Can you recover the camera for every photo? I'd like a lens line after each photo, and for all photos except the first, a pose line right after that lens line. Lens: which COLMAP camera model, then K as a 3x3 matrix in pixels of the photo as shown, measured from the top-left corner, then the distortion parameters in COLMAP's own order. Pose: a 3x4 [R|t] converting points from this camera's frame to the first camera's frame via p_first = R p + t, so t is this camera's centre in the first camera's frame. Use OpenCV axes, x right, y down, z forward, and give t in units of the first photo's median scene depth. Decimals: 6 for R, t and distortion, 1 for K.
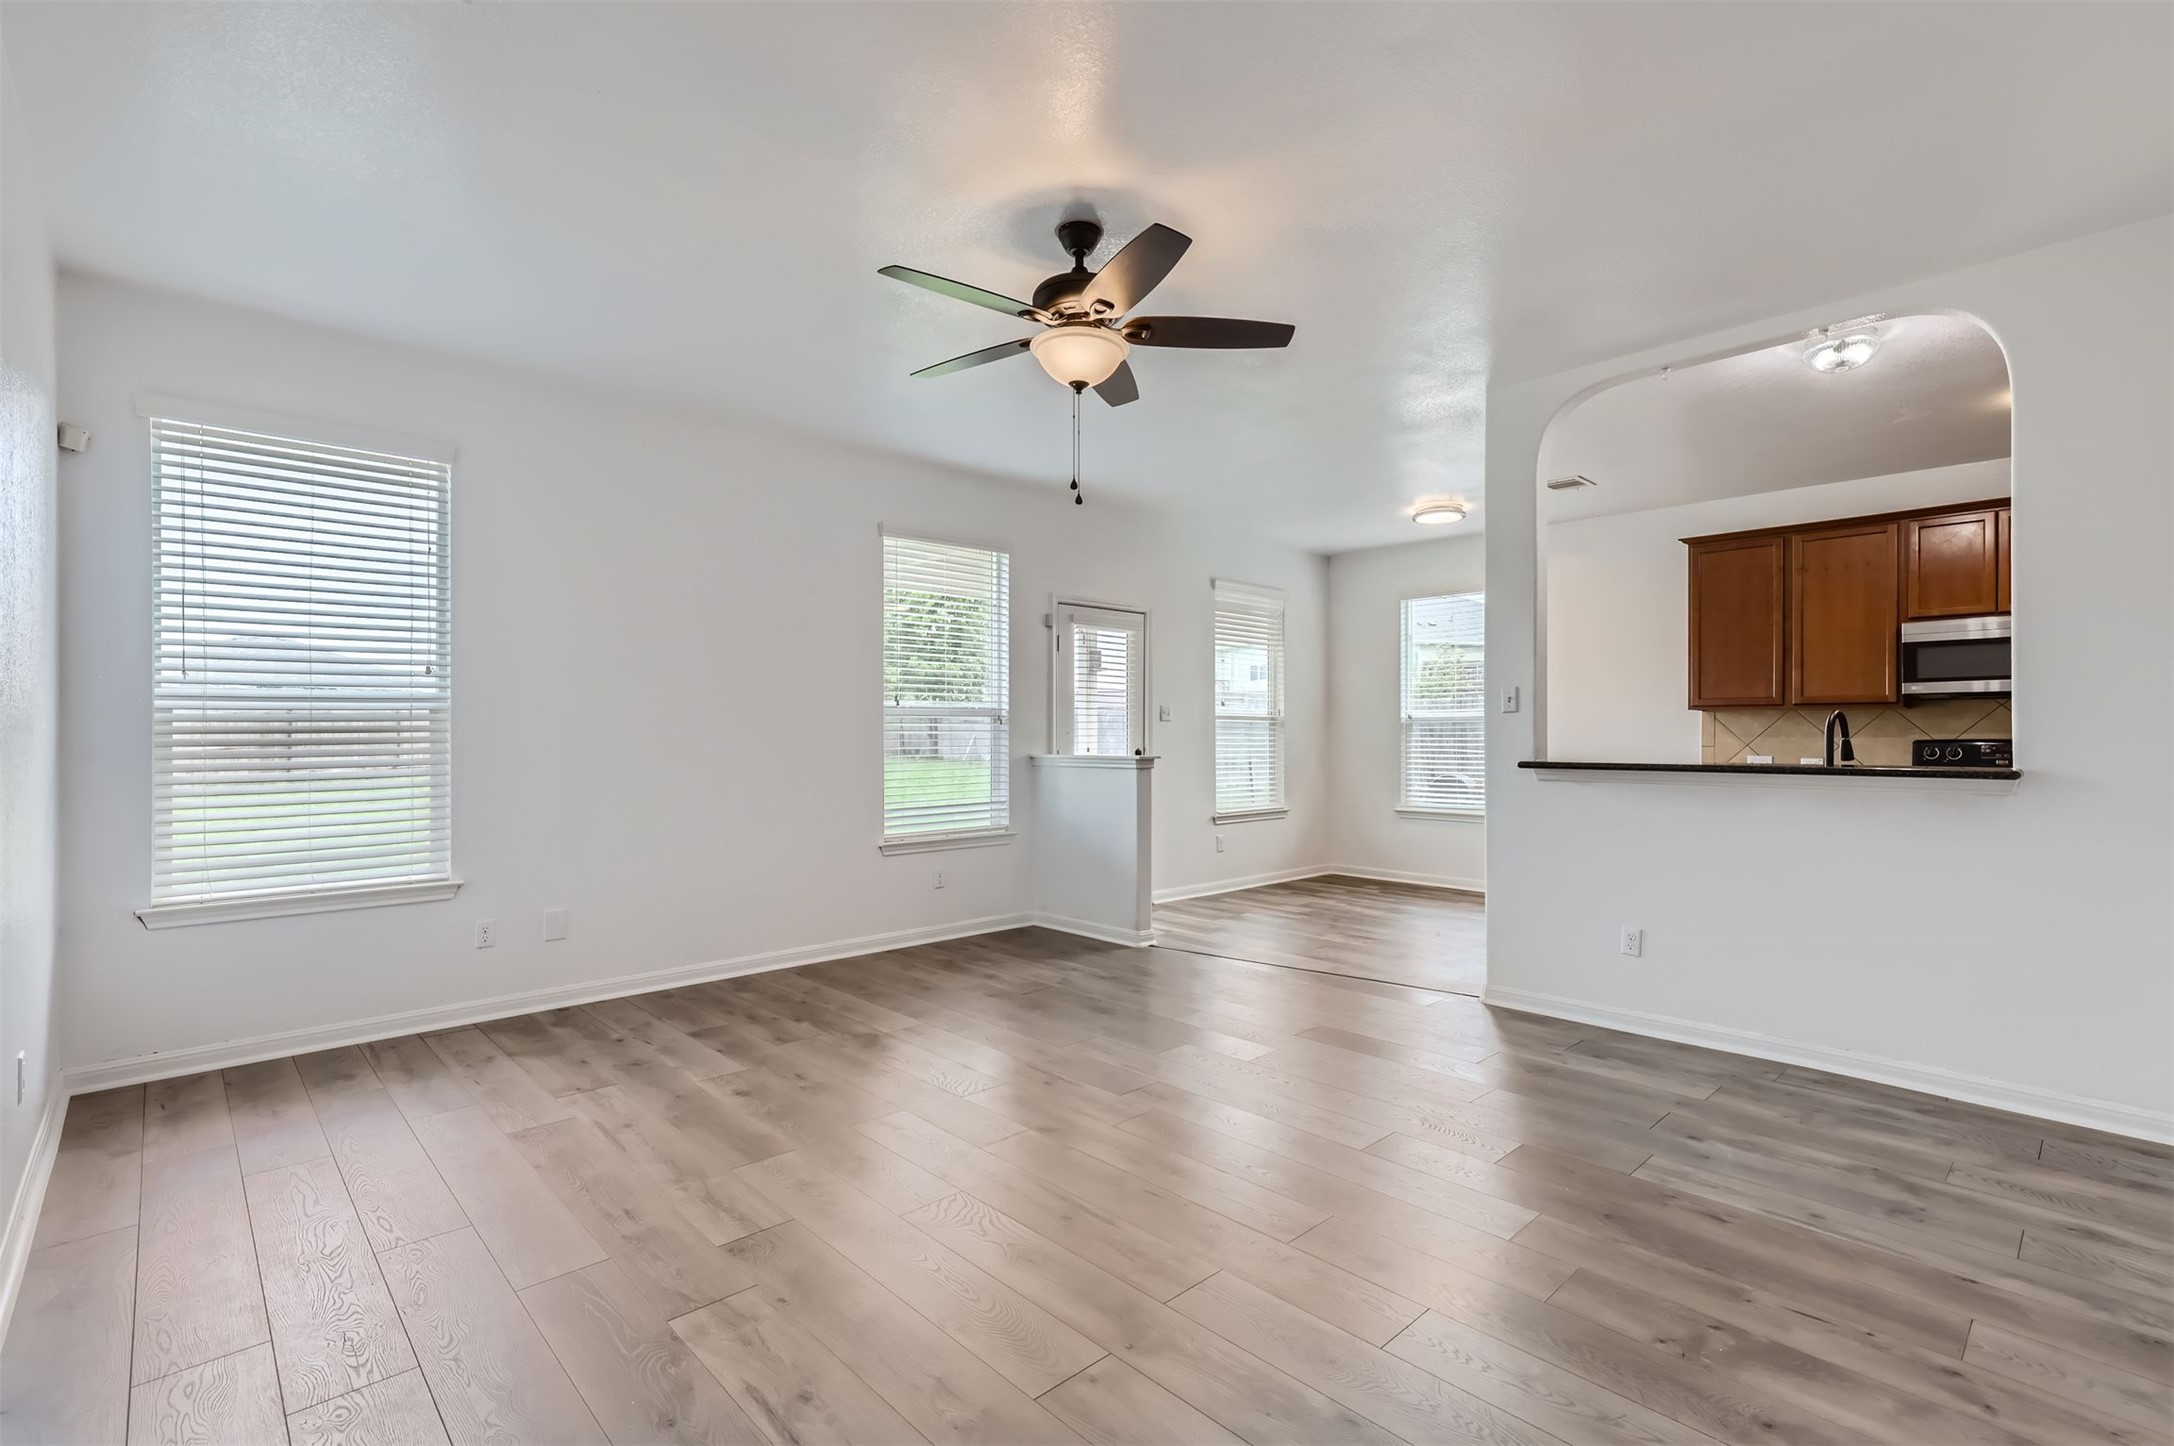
lens RADIAL K [[990.0, 0, 1092.8], [0, 990.0, 735.7], [0, 0, 1]] dist [0.001951, 0.000902]
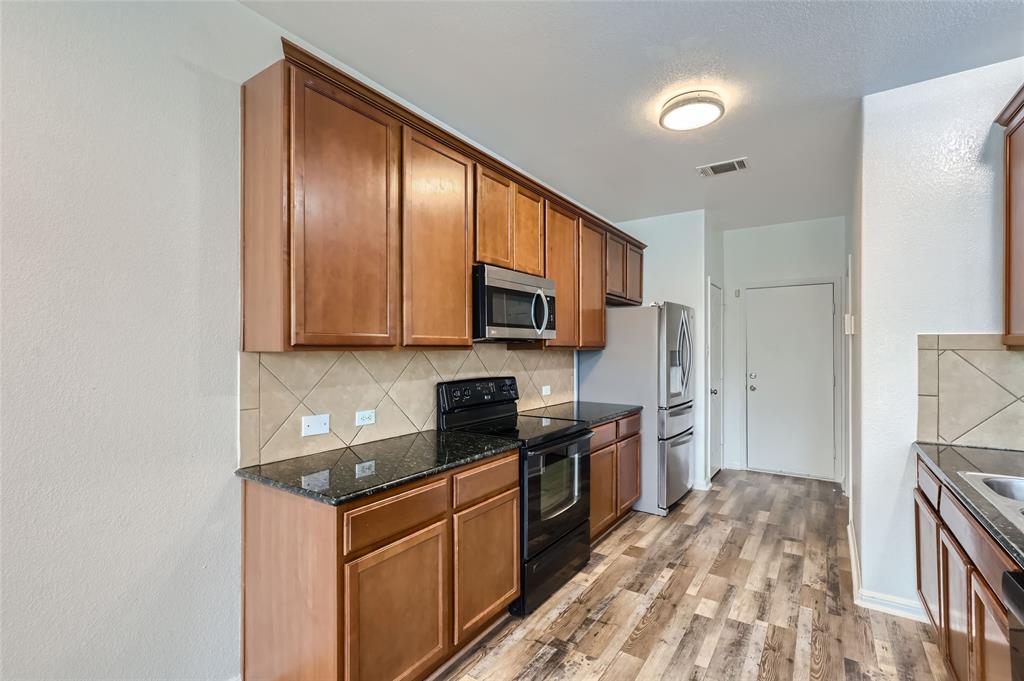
lens RADIAL K [[466.3, 0, 514.7], [0, 466.3, 346.5], [0, 0, 1]] dist [0.001951, 0.000902]
pose [[-0.231673, 0.001920, 0.972792, 0.509460], [-0.005970, 0.999976, -0.003396, -0.044914], [-0.972776, -0.006595, -0.231656, 1.517699]]
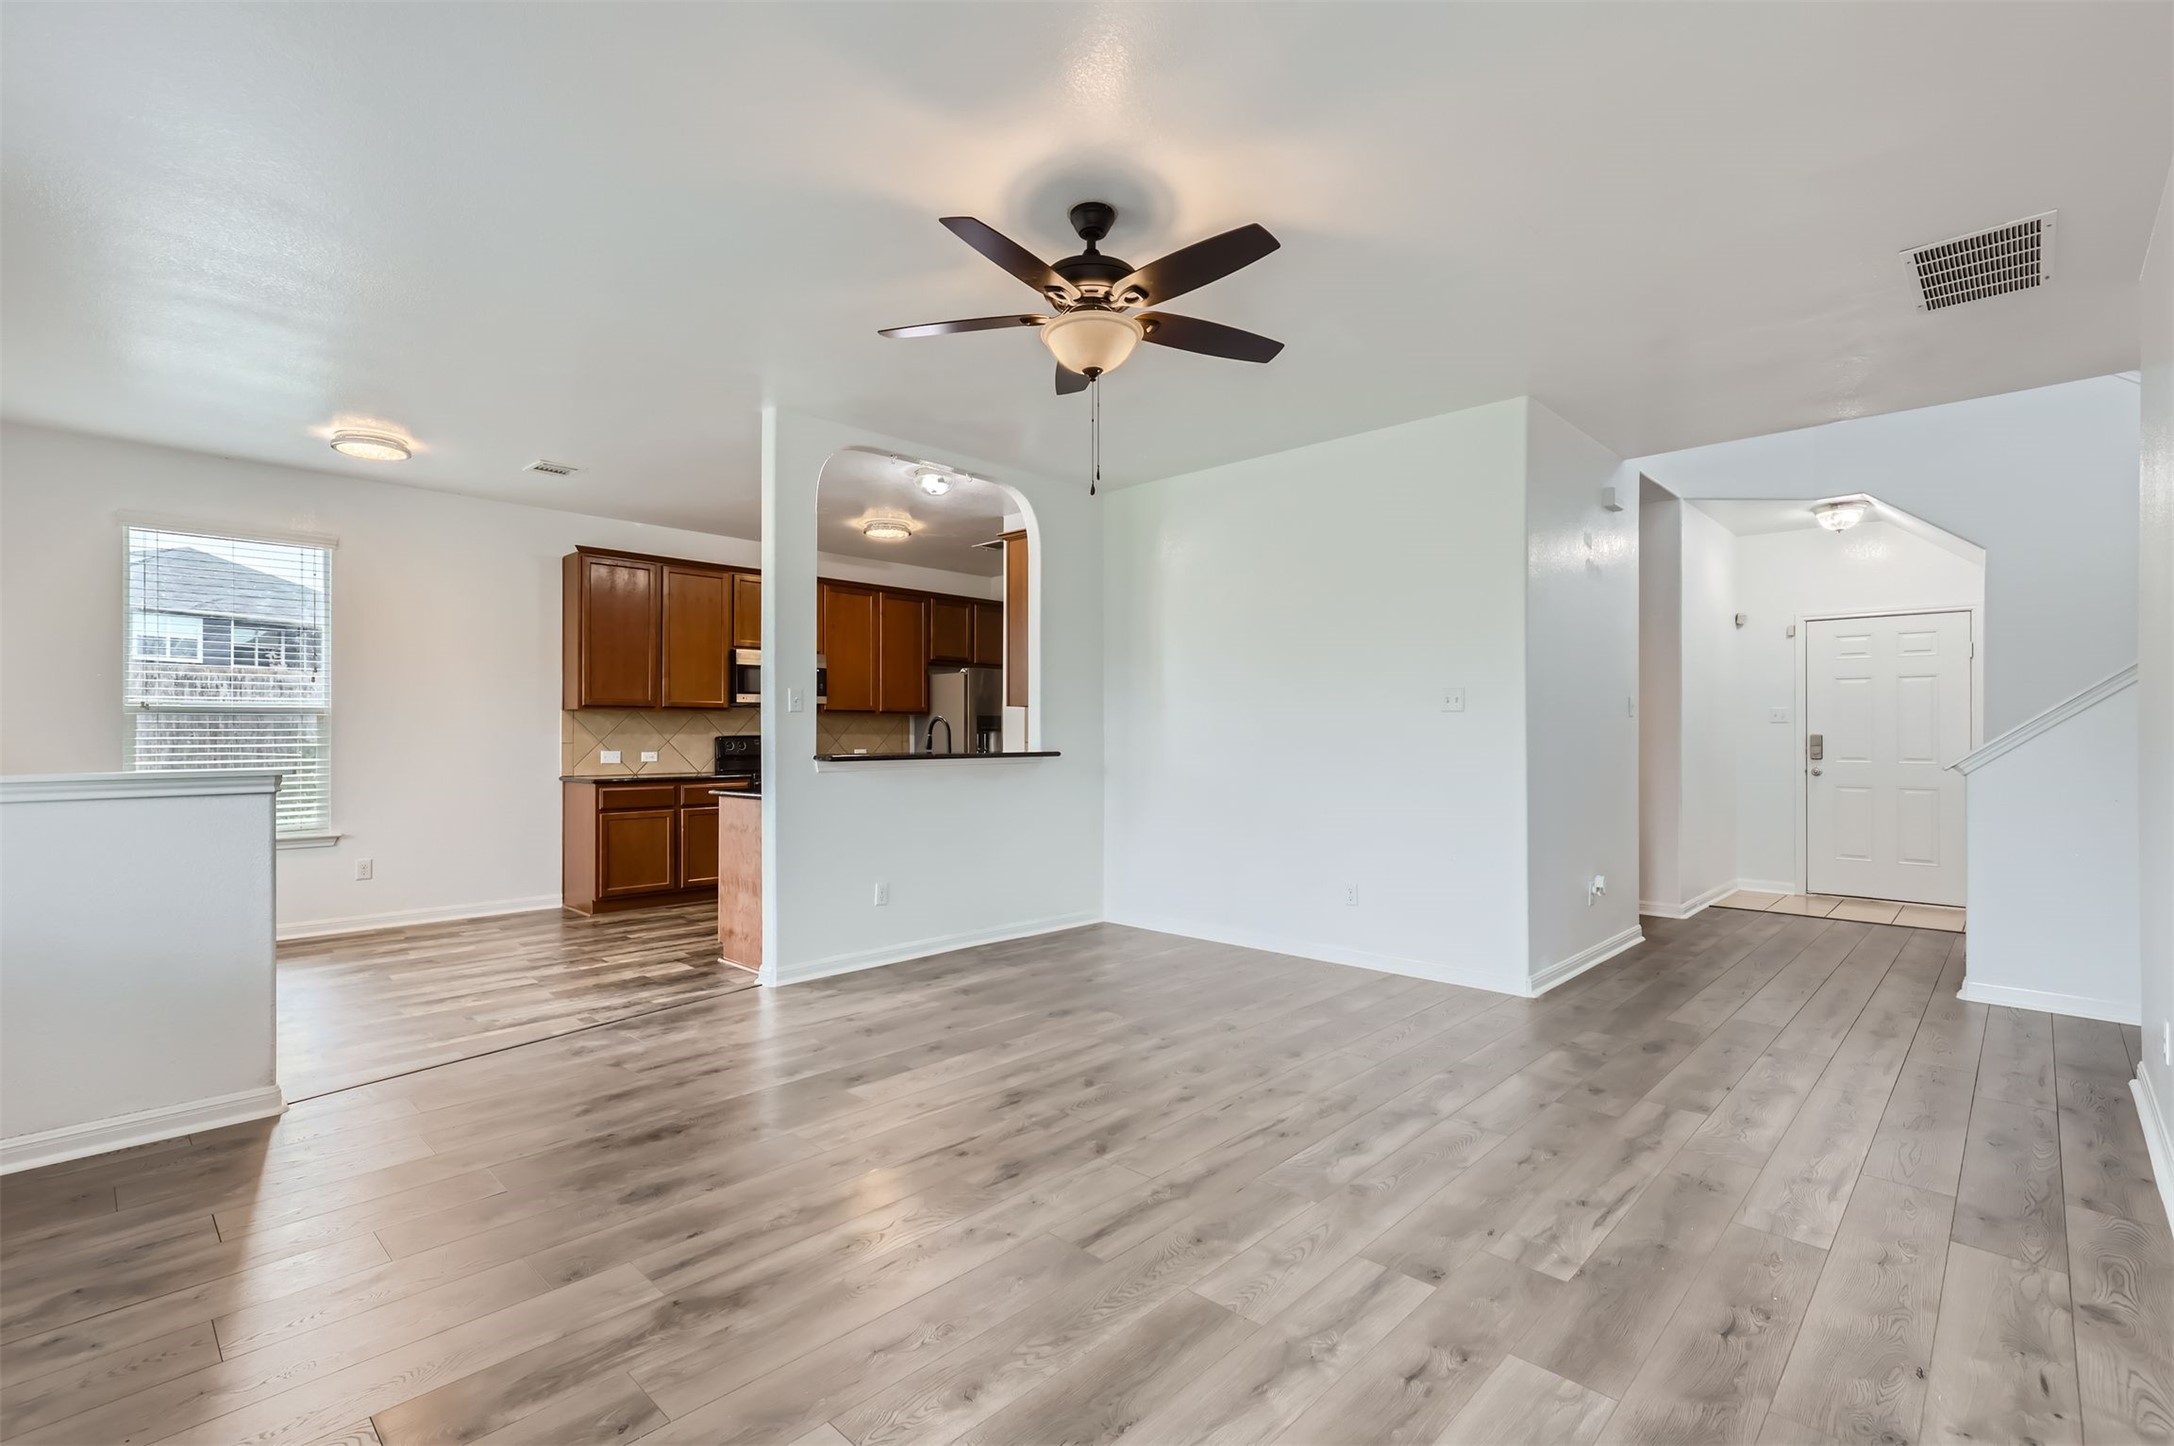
lens RADIAL K [[990.0, 0, 1092.8], [0, 990.0, 735.7], [0, 0, 1]] dist [0.001951, 0.000902]
pose [[-0.060328, -0.000458, 0.998179, -0.782154], [-0.003549, 0.999994, 0.000244, 0.001840], [-0.998172, -0.003528, -0.060329, 0.842139]]
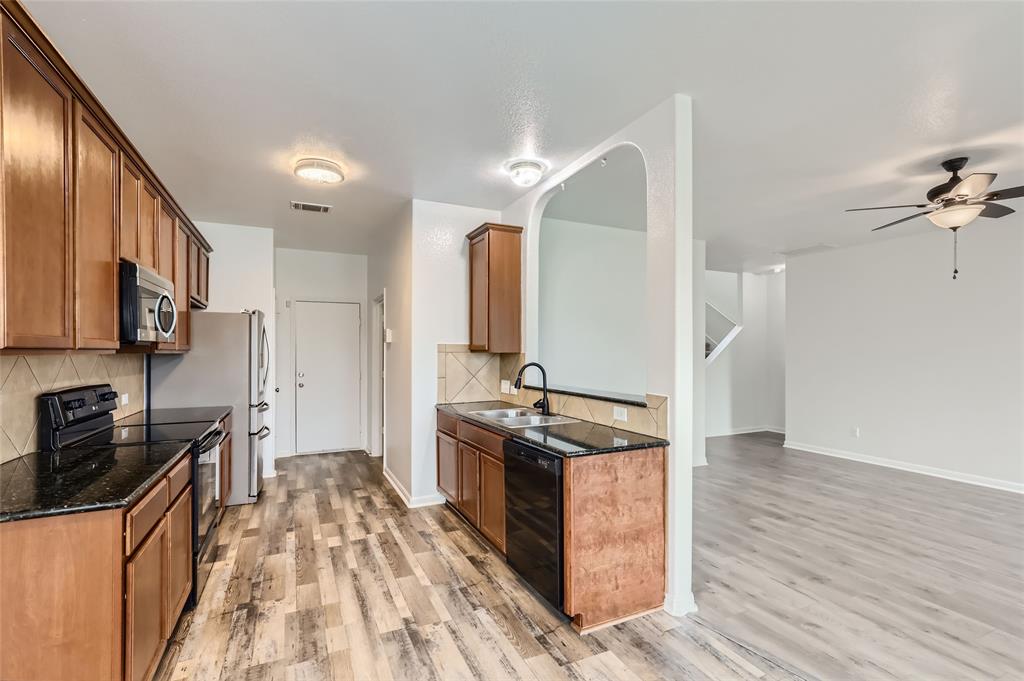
lens RADIAL K [[466.3, 0, 514.7], [0, 466.3, 346.5], [0, 0, 1]] dist [0.001951, 0.000902]
pose [[-0.955481, 0.002155, 0.295045, 0.489466], [-0.002317, 0.999888, -0.014808, -0.043659], [-0.295044, -0.014833, -0.955368, 1.854155]]
